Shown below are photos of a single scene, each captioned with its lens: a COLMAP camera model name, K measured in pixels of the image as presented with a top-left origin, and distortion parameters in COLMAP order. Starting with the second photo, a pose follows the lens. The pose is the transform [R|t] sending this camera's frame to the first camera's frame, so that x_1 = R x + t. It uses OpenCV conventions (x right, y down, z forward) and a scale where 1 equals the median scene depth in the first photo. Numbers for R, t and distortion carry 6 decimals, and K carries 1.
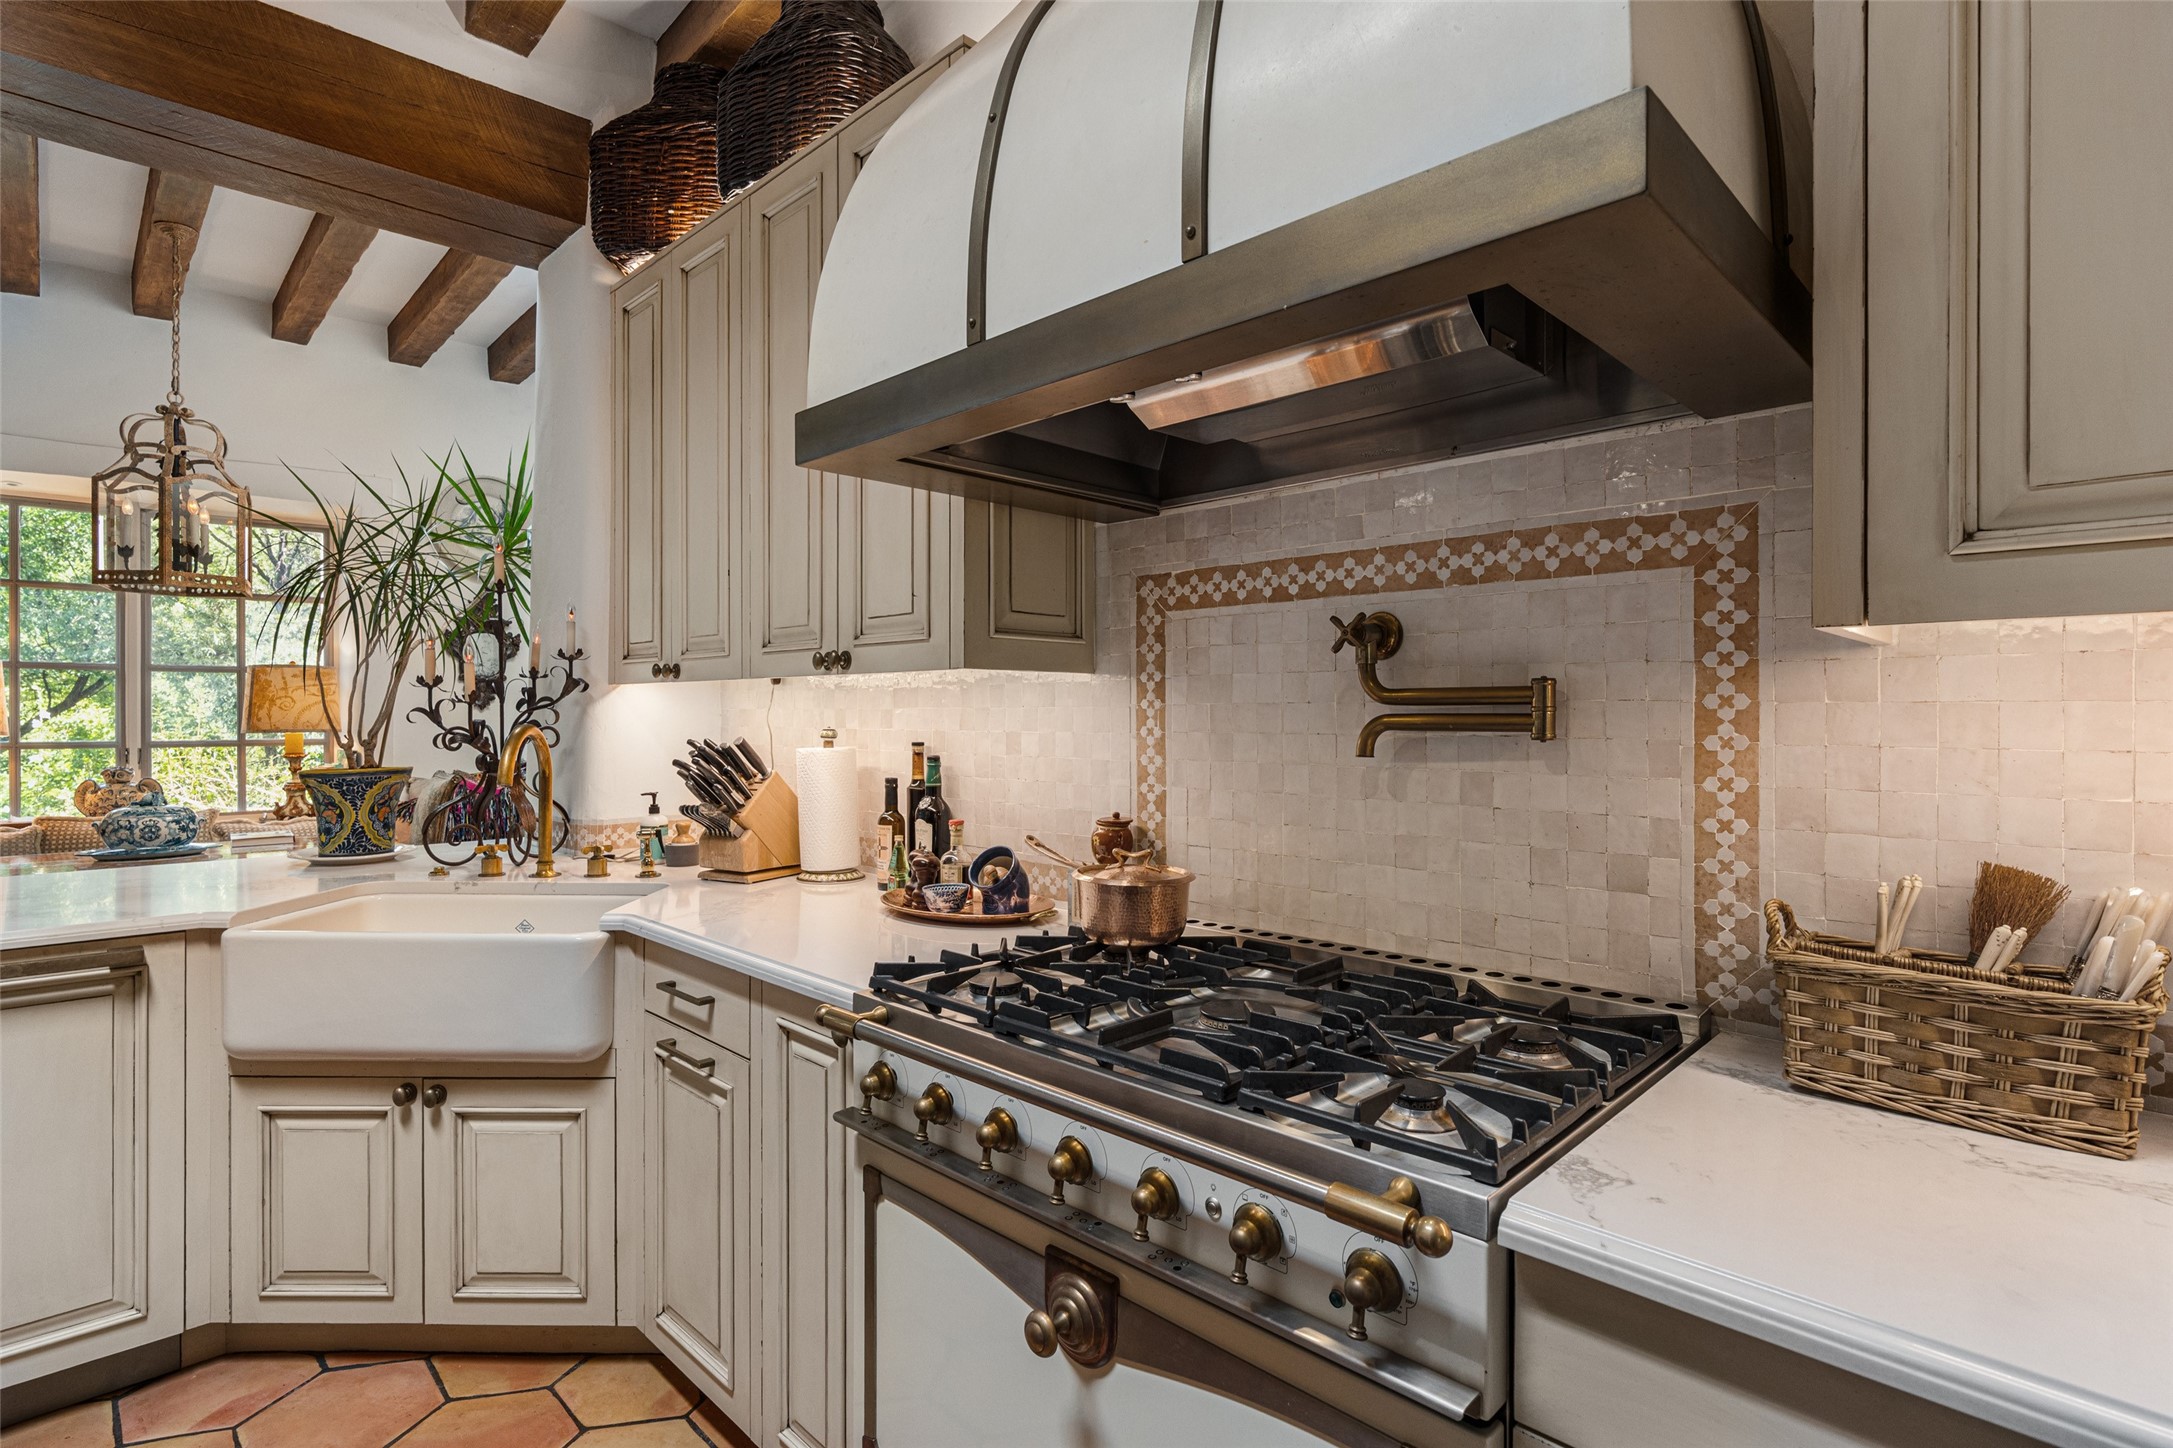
lens RADIAL K [[1053.4, 0, 1080.1], [0, 1053.4, 717.3], [0, 0, 1]] dist [-0.010477, 0.000621]
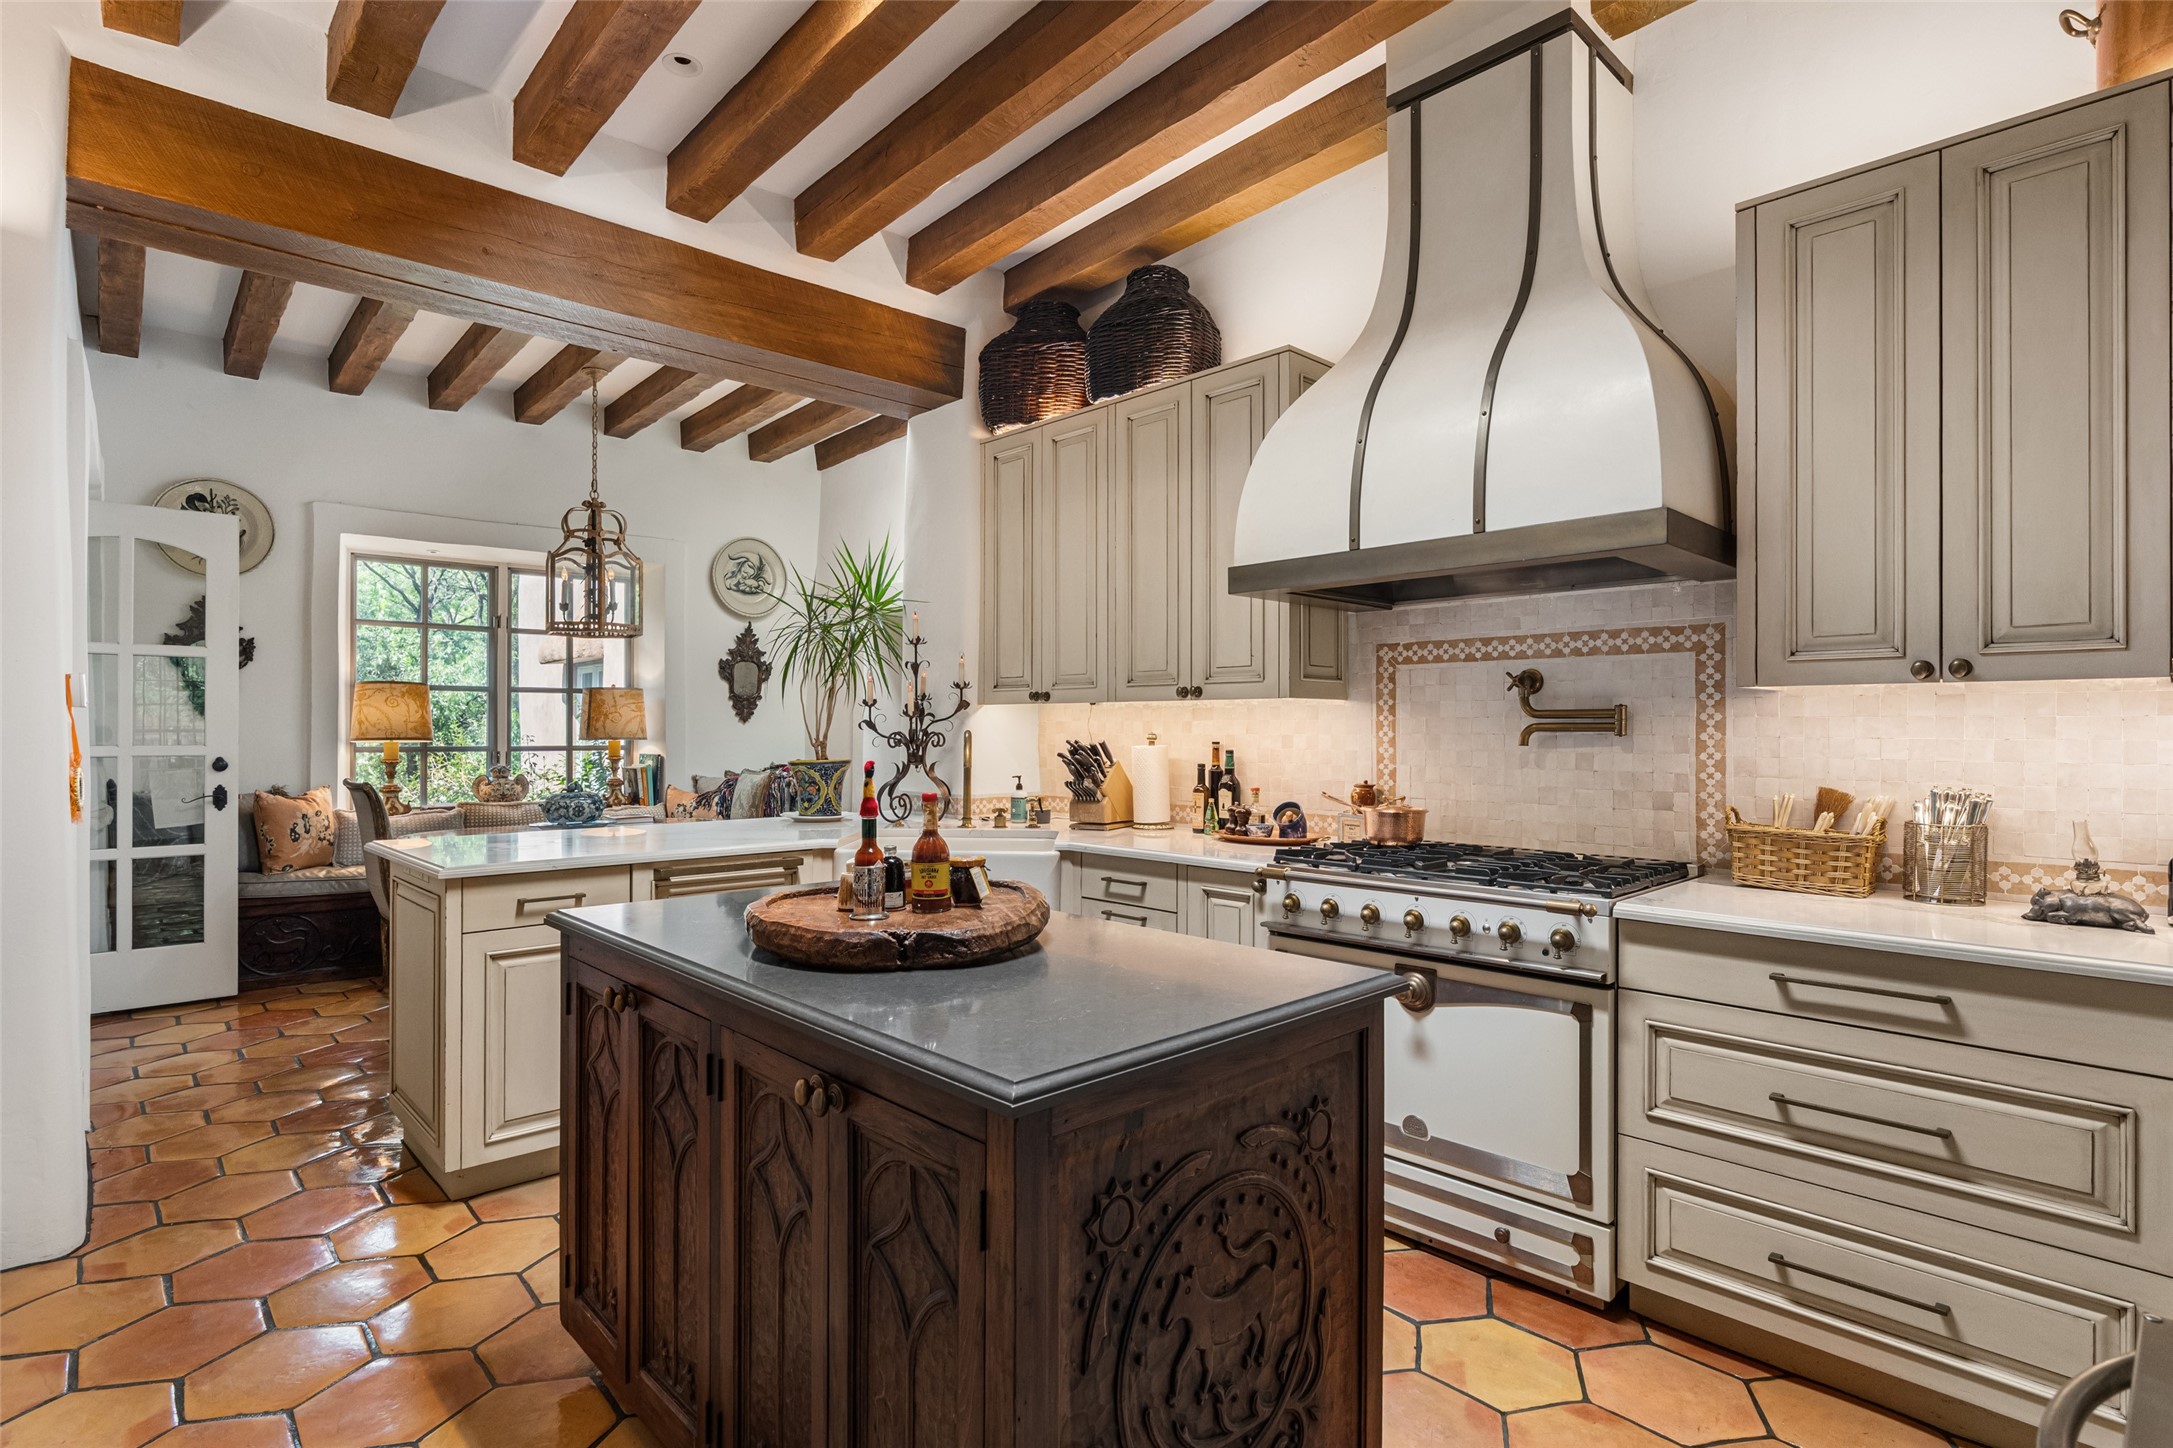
lens RADIAL K [[1070.3, 0, 1074.0], [0, 1070.3, 726.9], [0, 0, 1]] dist [-0.008501, 0.001082]
pose [[0.999460, 0.001533, -0.032827, -0.407509], [-0.001722, 0.999982, -0.005747, 0.013757], [0.032818, 0.005800, 0.999445, -0.816073]]
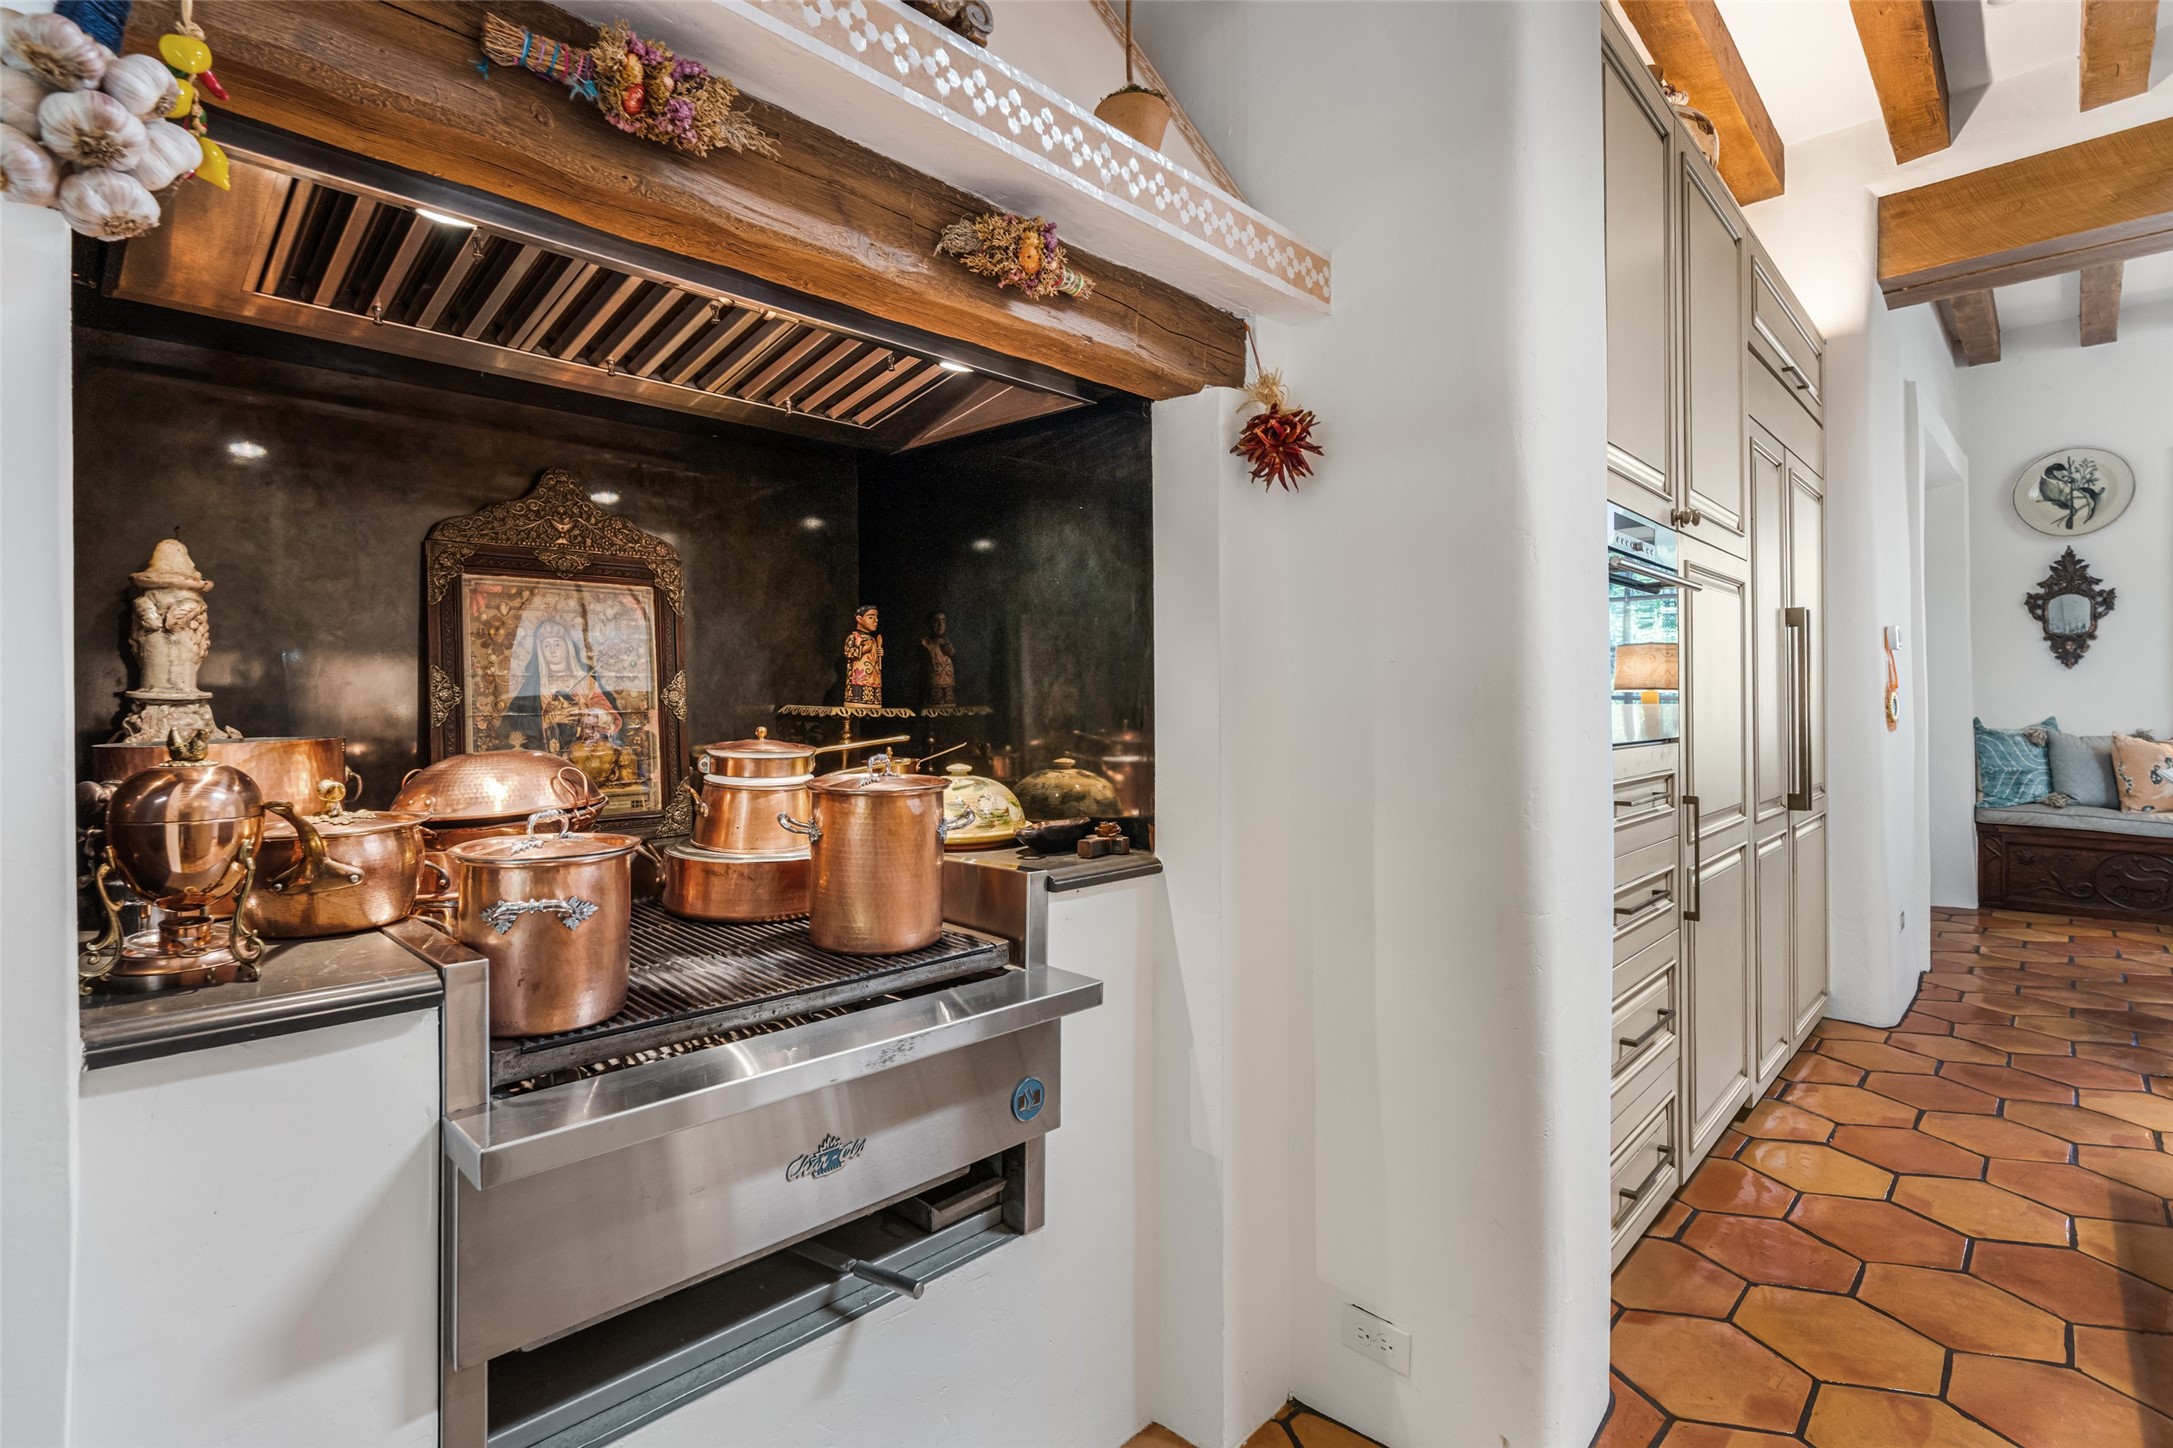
lens RADIAL K [[1028.1, 0, 1091.2], [0, 1028.1, 694.8], [0, 0, 1]] dist [-0.001646, 0.000723]
pose [[0.033123, -0.004255, -0.999442, 0.127841], [0.000690, 0.999991, -0.004234, 0.076995], [0.999451, -0.000549, 0.033125, -1.029087]]
